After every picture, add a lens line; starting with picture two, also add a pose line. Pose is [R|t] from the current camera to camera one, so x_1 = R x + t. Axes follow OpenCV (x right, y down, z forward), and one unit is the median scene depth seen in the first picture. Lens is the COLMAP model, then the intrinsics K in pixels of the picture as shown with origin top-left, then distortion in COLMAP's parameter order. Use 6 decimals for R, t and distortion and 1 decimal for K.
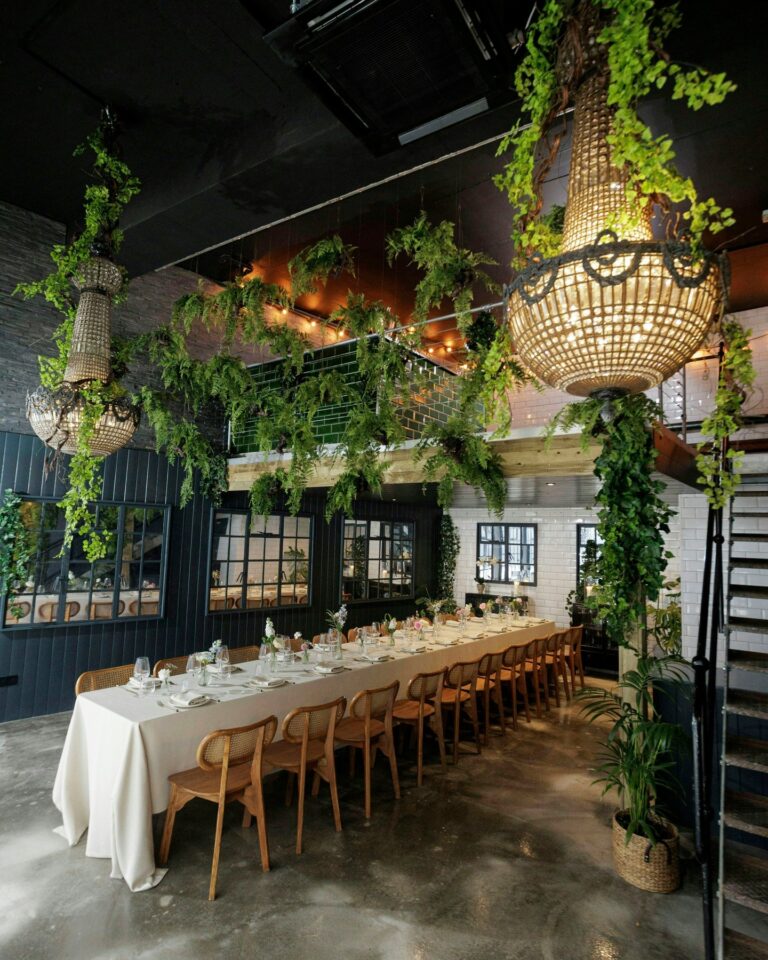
lens RADIAL K [[601.2, 0, 381.5], [0, 601.2, 470.0], [0, 0, 1]] dist [-0.045352, 0.045618]
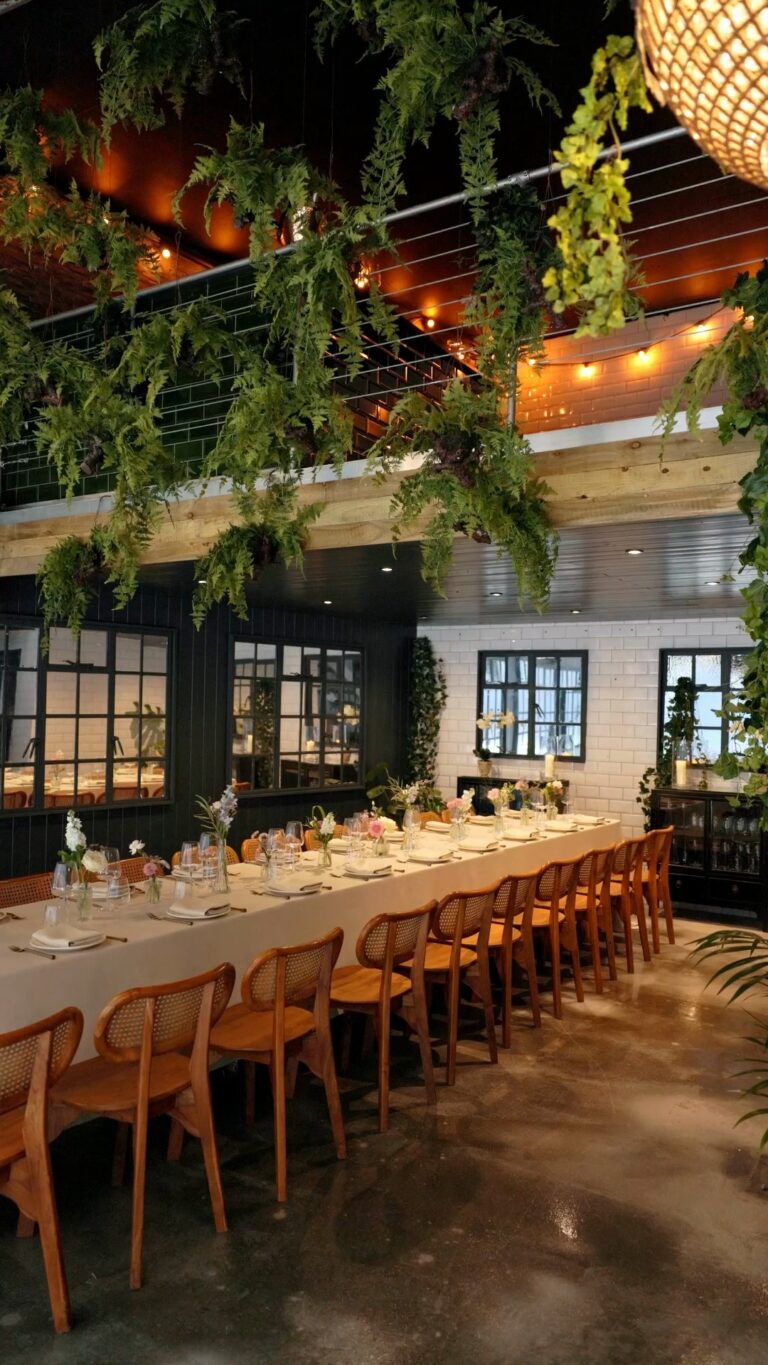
lens RADIAL K [[1048.0, 0, 404.3], [0, 1048.0, 690.2], [0, 0, 1]] dist [0.003540, 0.000422]
pose [[0.995373, -0.006636, 0.095852, -0.001646], [-0.003632, 0.994300, 0.106552, 0.054006], [-0.096013, -0.106407, 0.989676, 0.134642]]
